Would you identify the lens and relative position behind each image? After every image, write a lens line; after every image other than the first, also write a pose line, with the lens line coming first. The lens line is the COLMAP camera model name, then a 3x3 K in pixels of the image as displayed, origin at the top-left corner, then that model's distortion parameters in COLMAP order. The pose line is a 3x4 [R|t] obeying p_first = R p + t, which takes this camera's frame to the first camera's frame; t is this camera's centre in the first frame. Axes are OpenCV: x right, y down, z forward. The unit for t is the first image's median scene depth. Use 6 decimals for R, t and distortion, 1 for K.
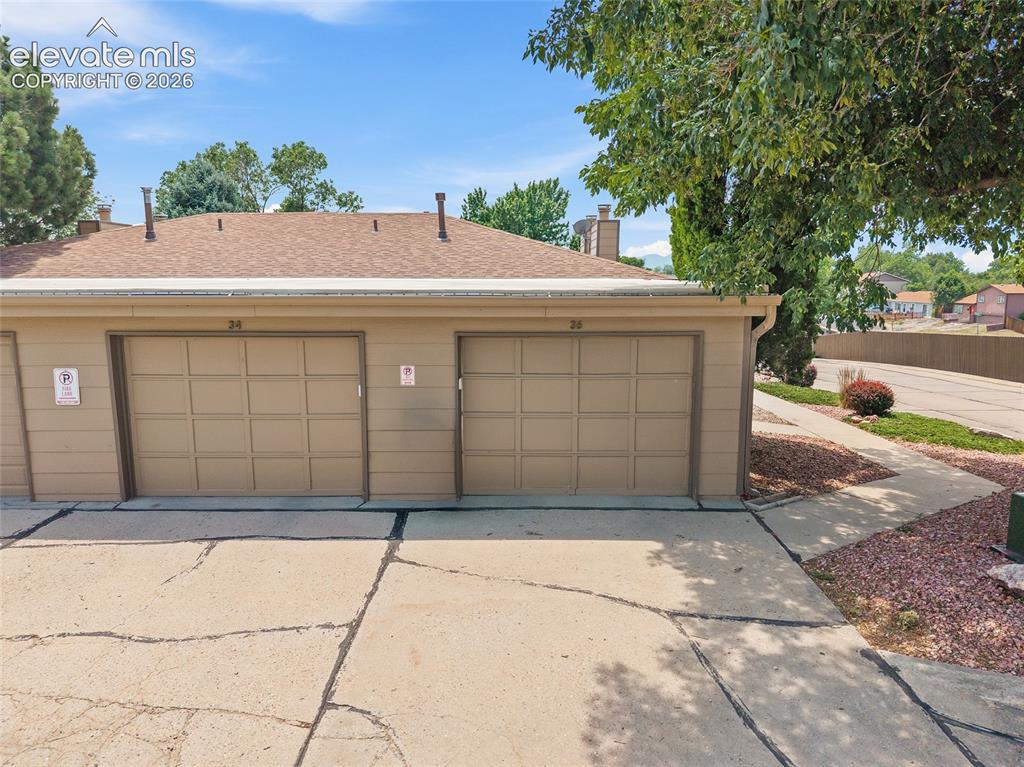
lens RADIAL K [[684.2, 0, 512.0], [0, 684.2, 383.5], [0, 0, 1]] dist [0.049954, -0.059407]
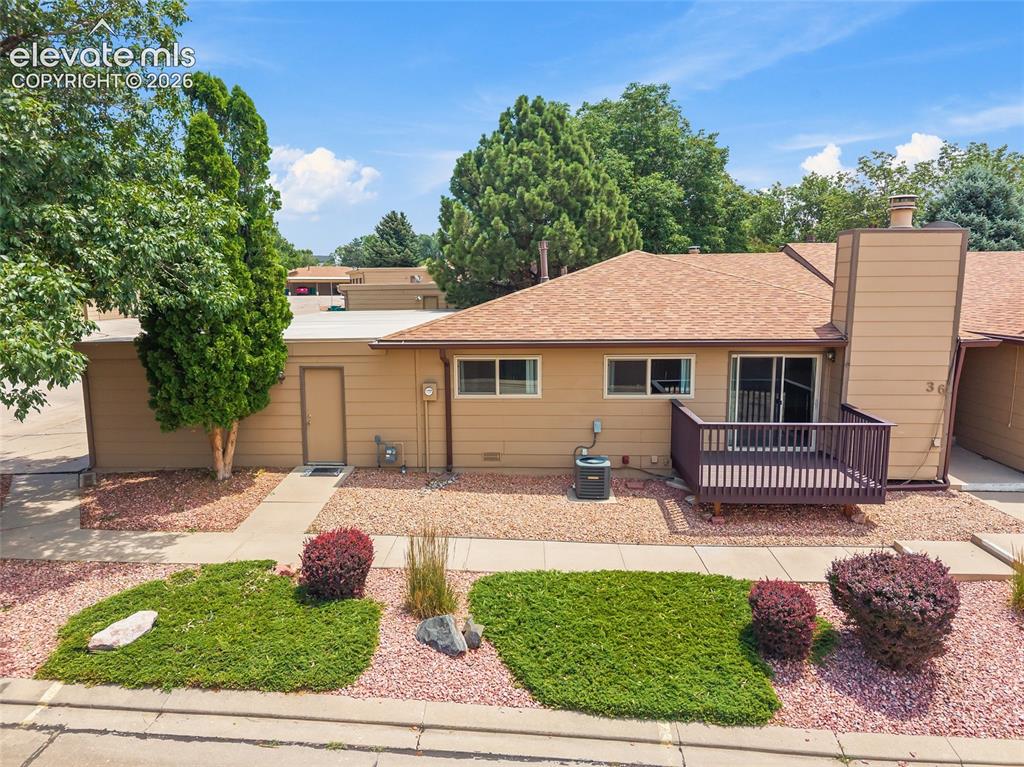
lens RADIAL K [[684.2, 0, 512.0], [0, 684.2, 383.5], [0, 0, 1]] dist [0.049954, -0.059407]
pose [[-0.044706, 0.154256, -0.987019, 1.850647], [-0.129751, 0.978741, 0.158839, -0.418613], [0.990538, 0.135168, -0.023740, 1.959315]]
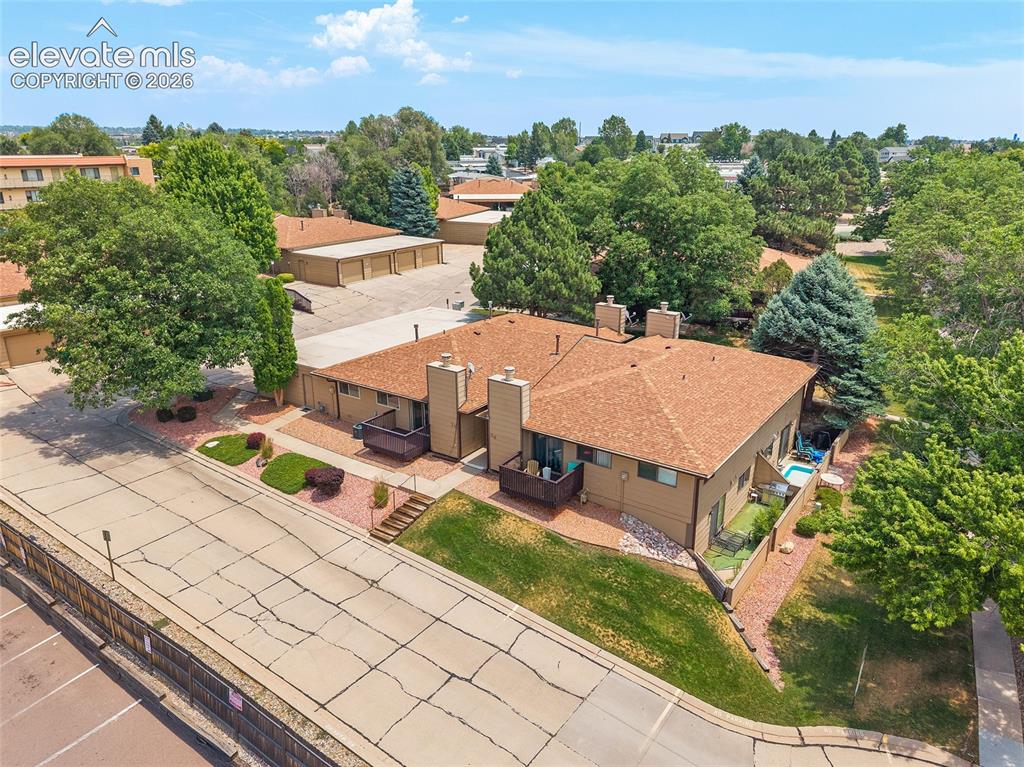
lens RADIAL K [[701.8, 0, 512.0], [0, 701.8, 383.5], [0, 0, 1]] dist [0.089109, -0.200899]
pose [[-0.578414, 0.269016, -0.770109, 3.170686], [-0.103635, 0.912175, 0.396480, -2.109189], [0.809134, 0.309140, -0.499735, 4.968922]]
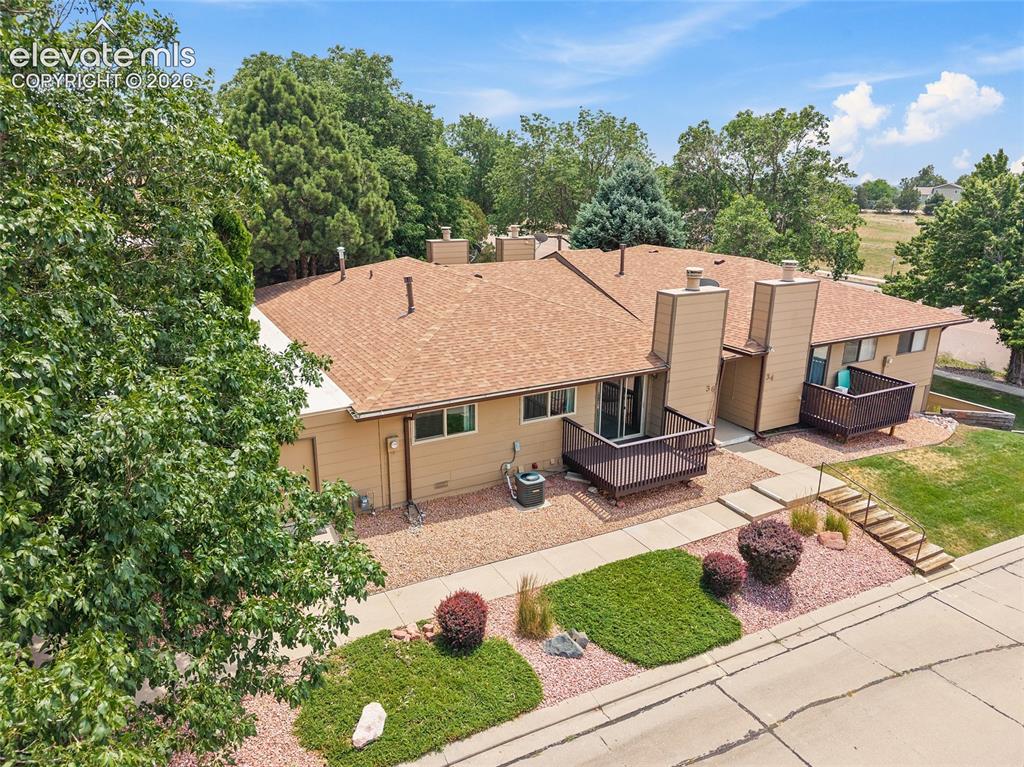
lens RADIAL K [[684.2, 0, 512.0], [0, 684.2, 383.5], [0, 0, 1]] dist [0.049954, -0.059407]
pose [[0.477440, 0.269003, -0.836474, 1.973455], [-0.129642, 0.963131, 0.235738, -0.762405], [0.869048, -0.004109, 0.494711, 1.105306]]
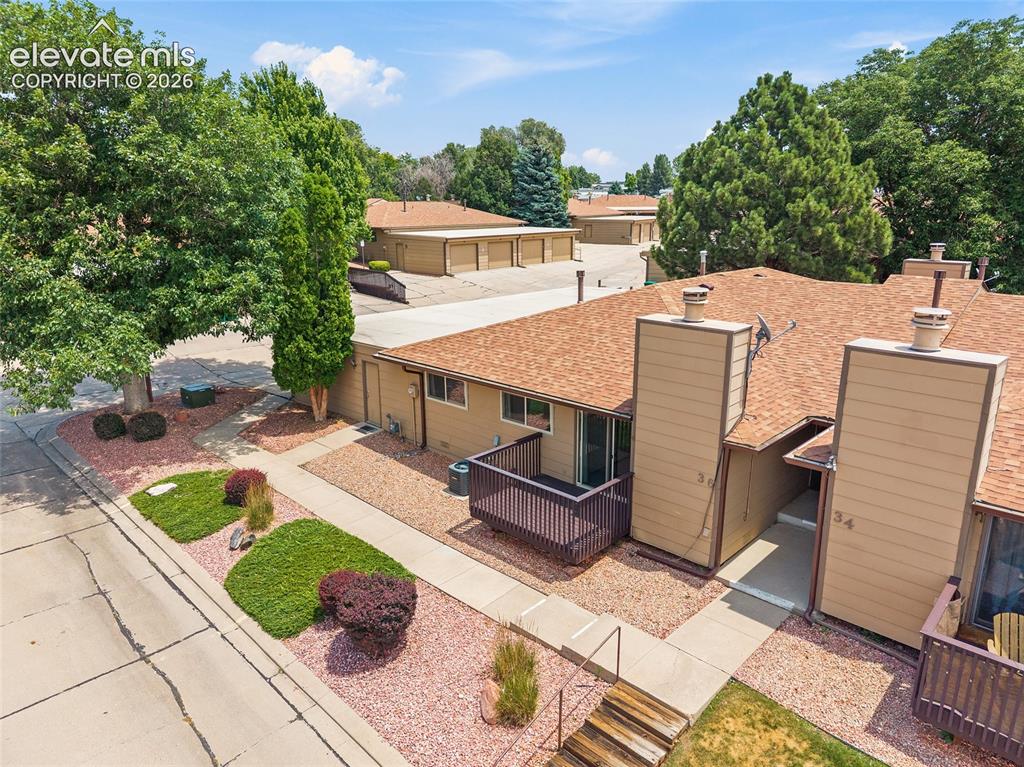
lens RADIAL K [[684.2, 0, 512.0], [0, 684.2, 383.5], [0, 0, 1]] dist [0.049954, -0.059407]
pose [[-0.694076, 0.198899, -0.691880, 1.640462], [-0.085182, 0.931633, 0.353275, -0.968331], [0.714845, 0.304136, -0.629681, 3.369871]]
